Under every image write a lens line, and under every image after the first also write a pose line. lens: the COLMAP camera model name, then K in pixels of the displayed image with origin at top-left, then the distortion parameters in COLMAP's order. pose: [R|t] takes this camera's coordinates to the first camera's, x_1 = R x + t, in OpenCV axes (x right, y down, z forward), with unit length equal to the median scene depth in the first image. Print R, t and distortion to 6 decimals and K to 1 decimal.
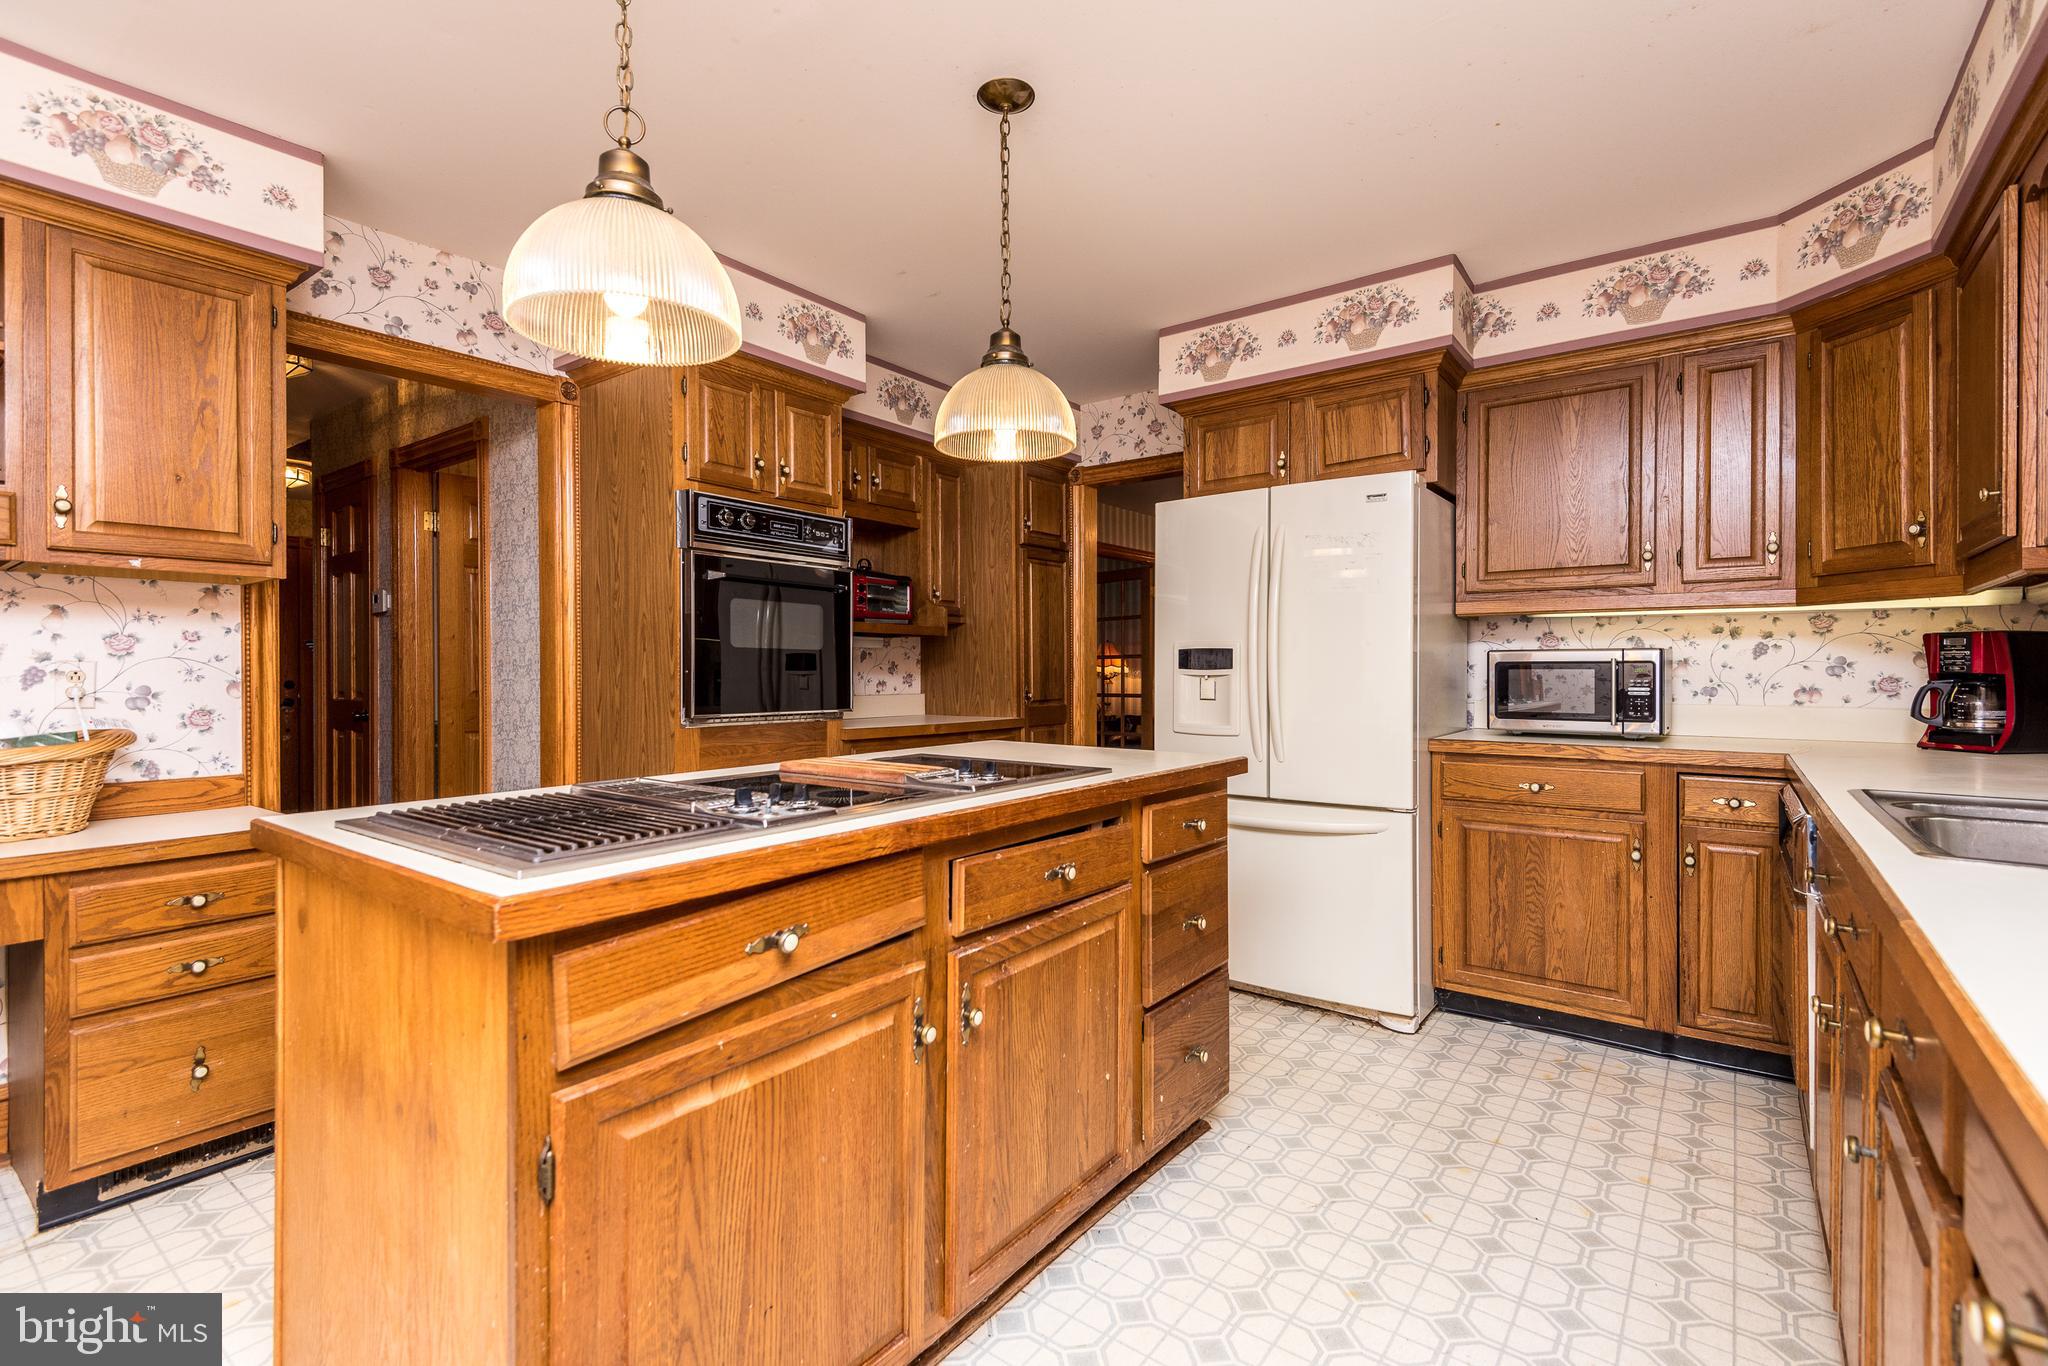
lens RADIAL K [[931.2, 0, 1010.3], [0, 931.2, 658.3], [0, 0, 1]] dist [0.030479, -0.017591]
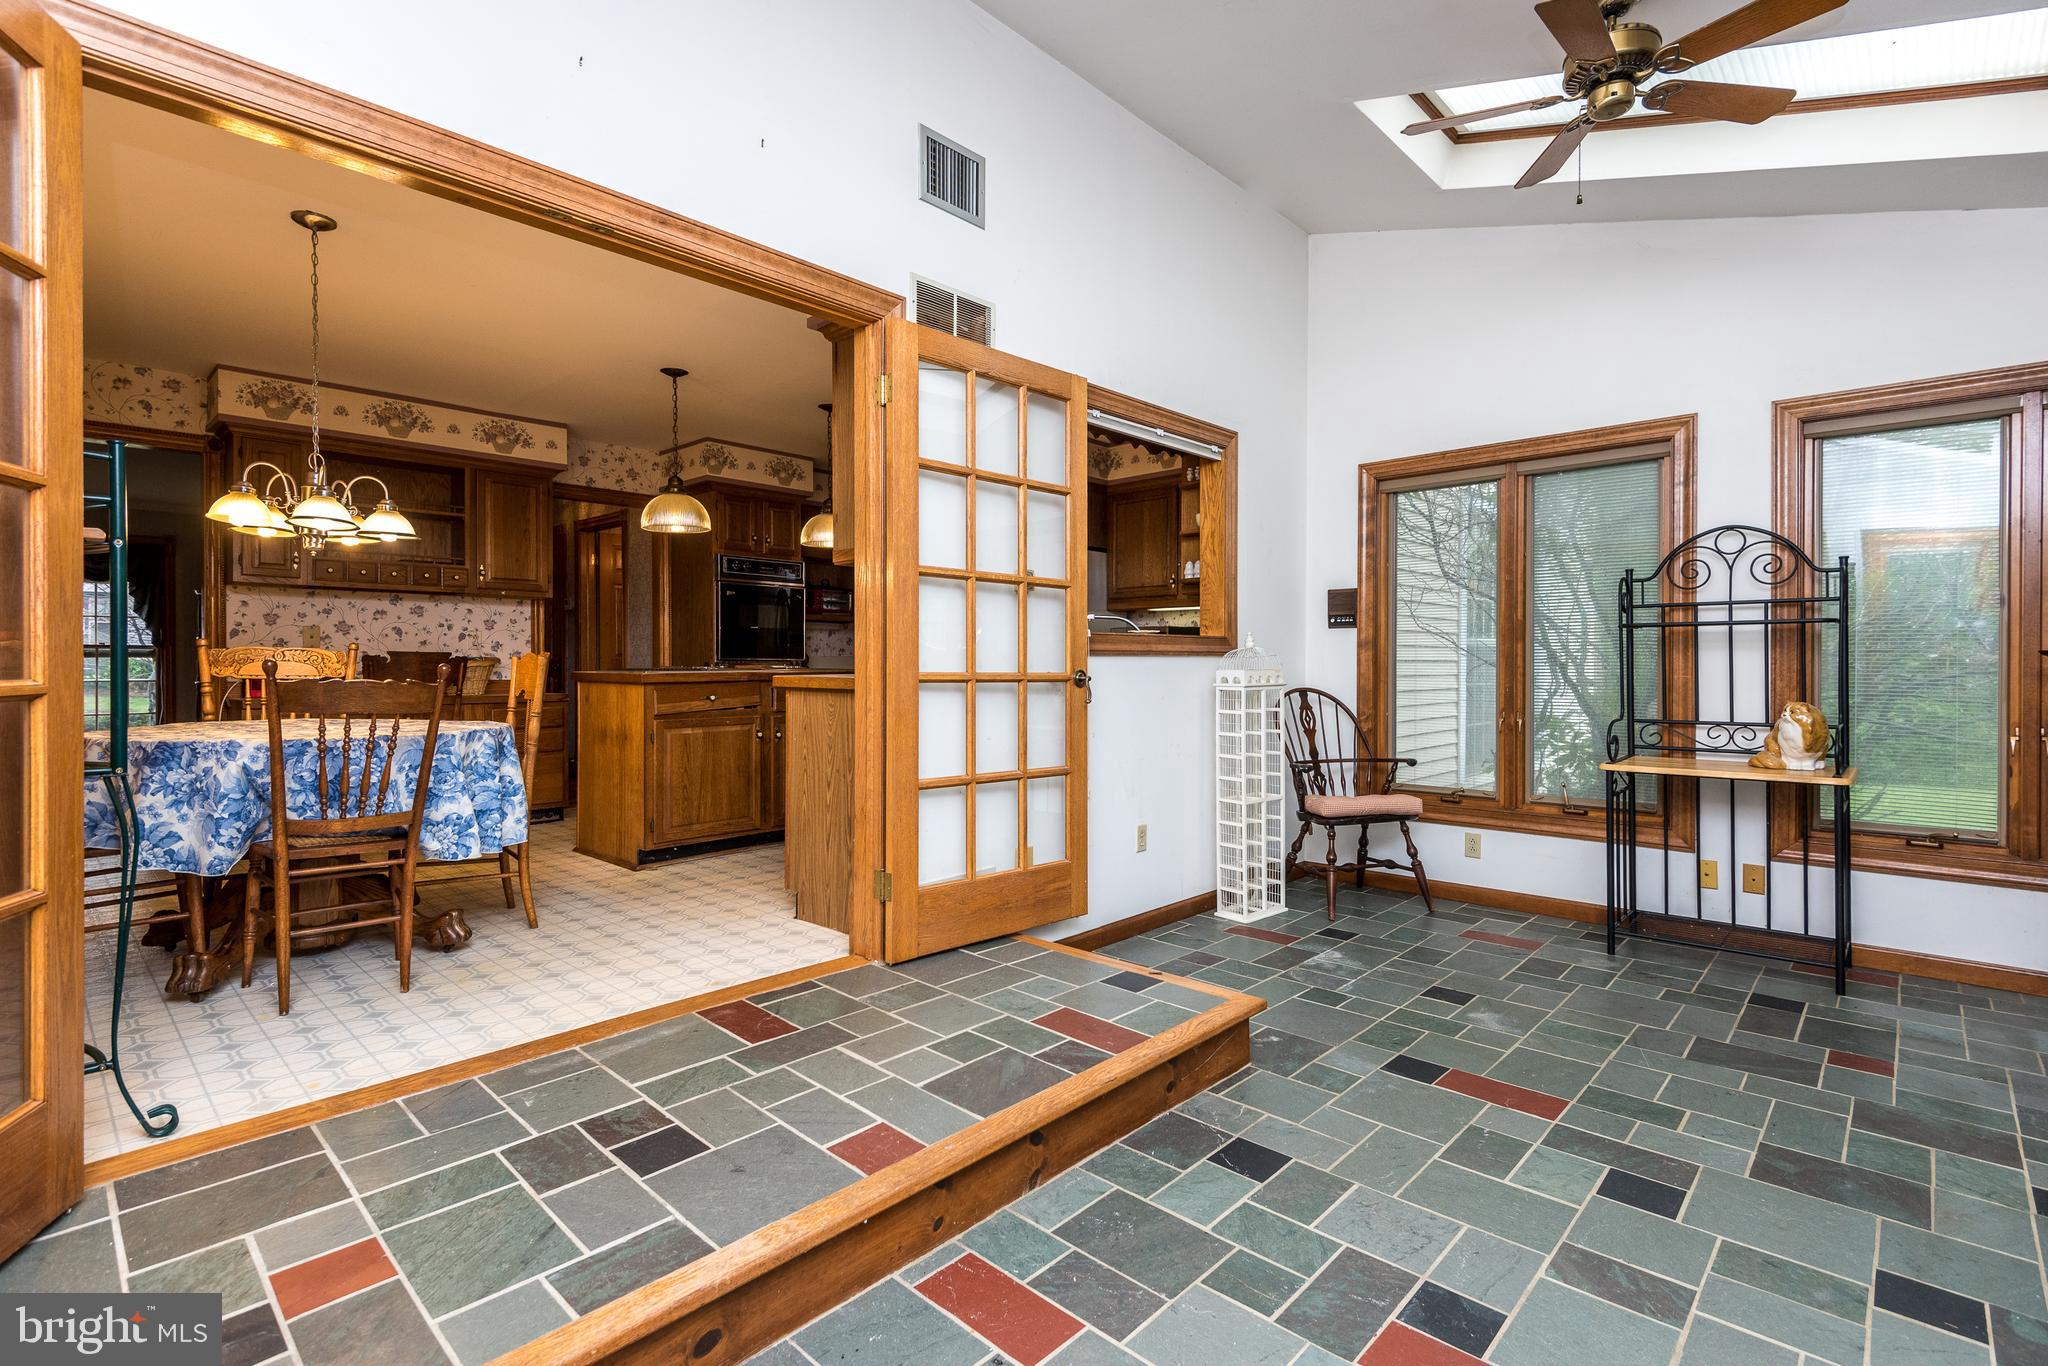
lens RADIAL K [[980.7, 0, 1040.6], [0, 980.7, 652.0], [0, 0, 1]] dist [0.033604, -0.021408]
pose [[0.995530, -0.001171, -0.094441, 0.611970], [0.000855, 0.999994, -0.003382, 0.055698], [0.094445, 0.003286, 0.995525, -1.191847]]
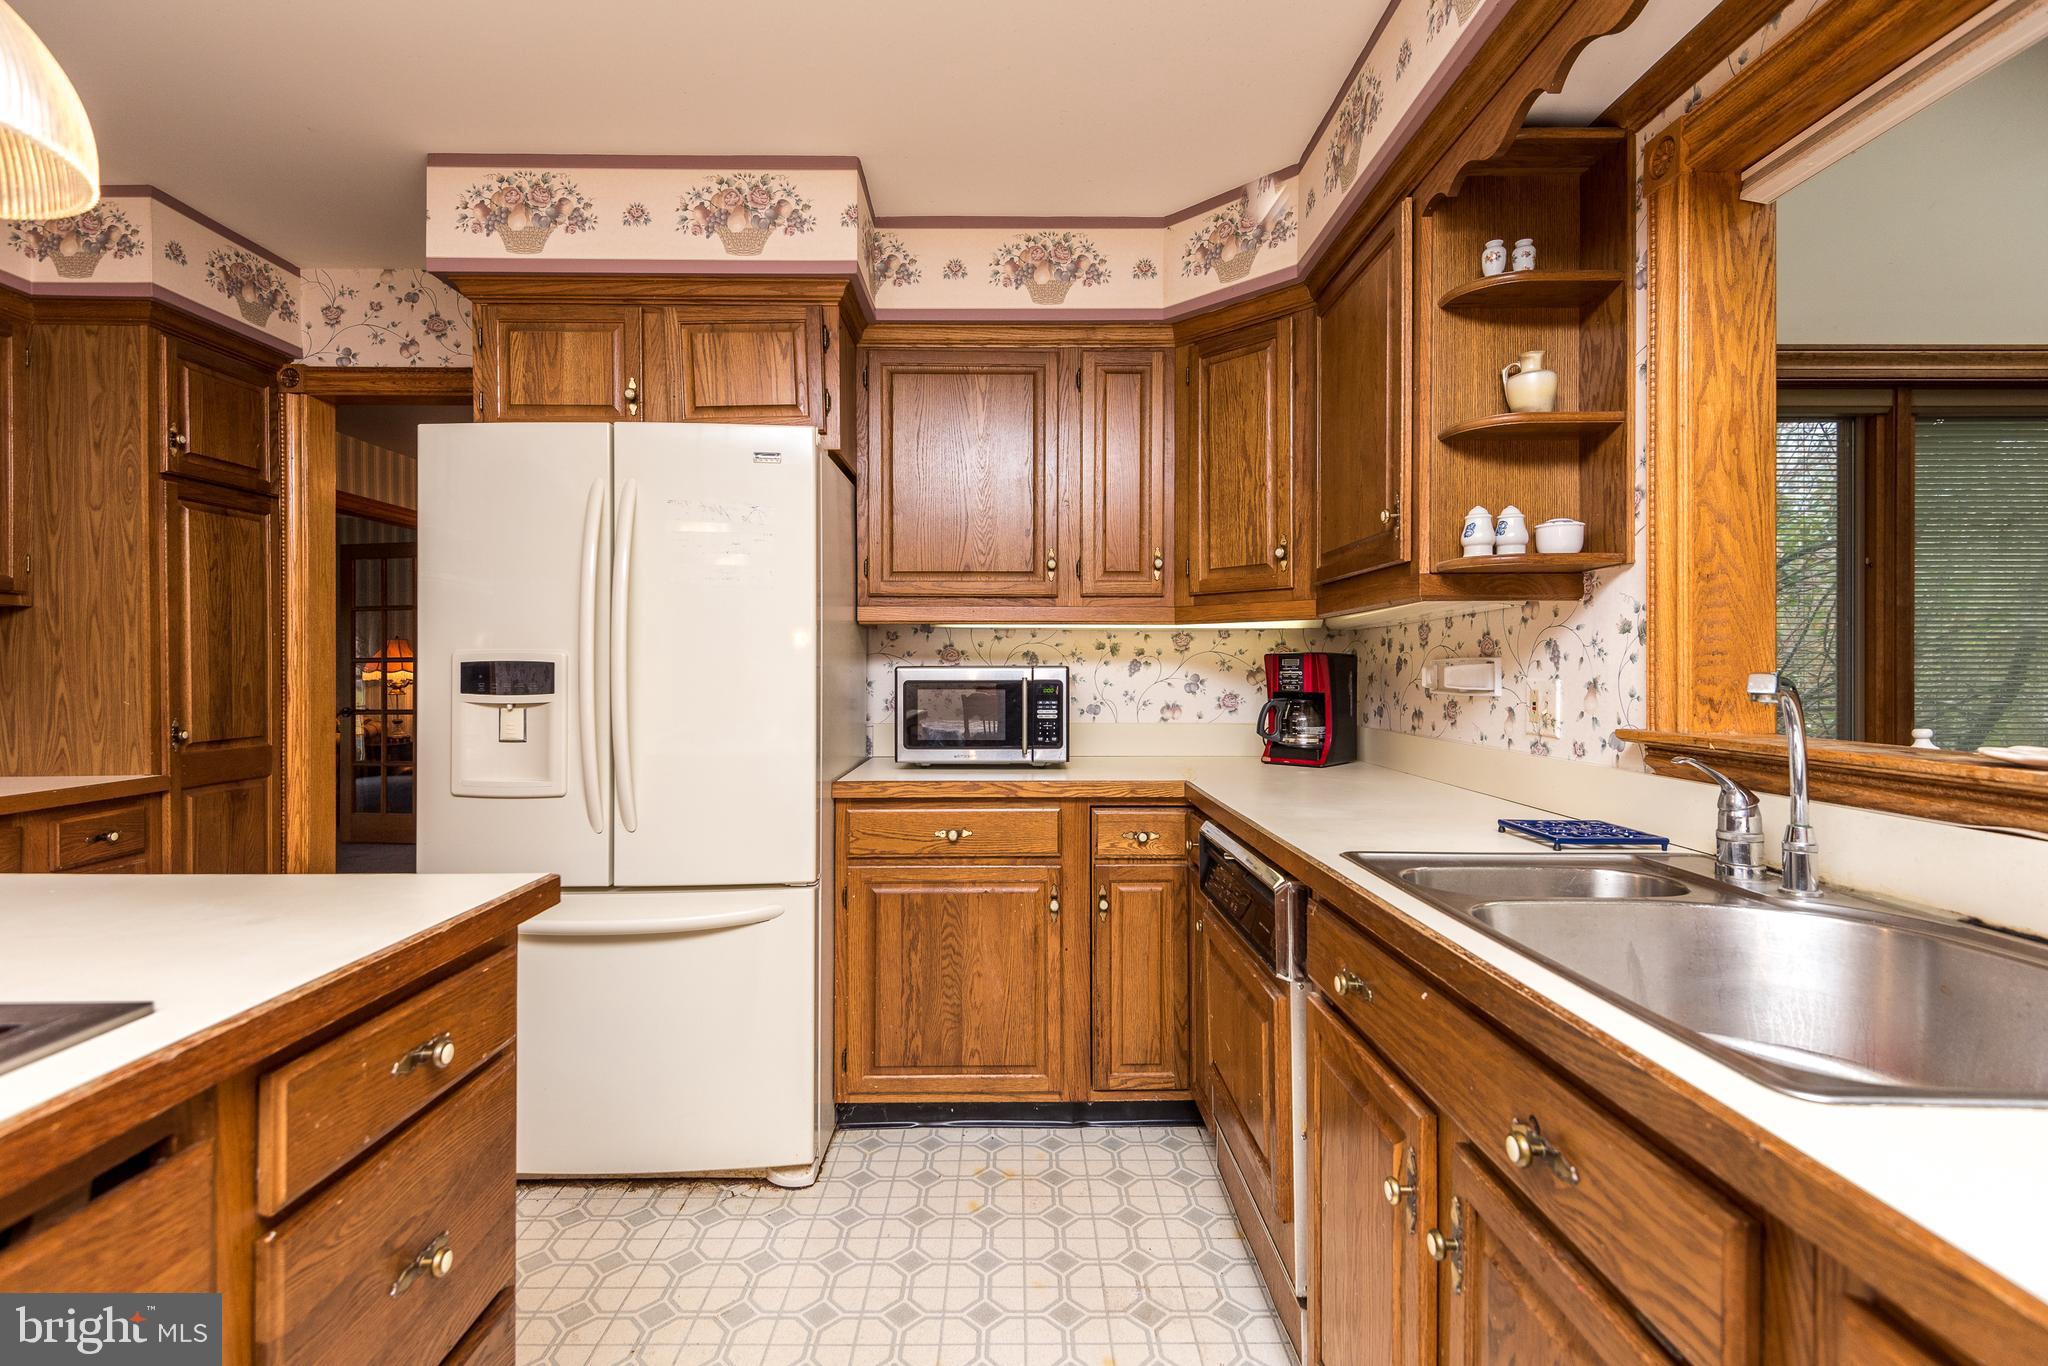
lens RADIAL K [[937.7, 0, 1030.1], [0, 937.7, 679.9], [0, 0, 1]] dist [0.045906, -0.029826]
pose [[0.782771, -0.008525, 0.622251, 0.096656], [-0.006949, 0.999724, 0.022438, -0.017196], [-0.622271, -0.021888, 0.782496, 0.304019]]
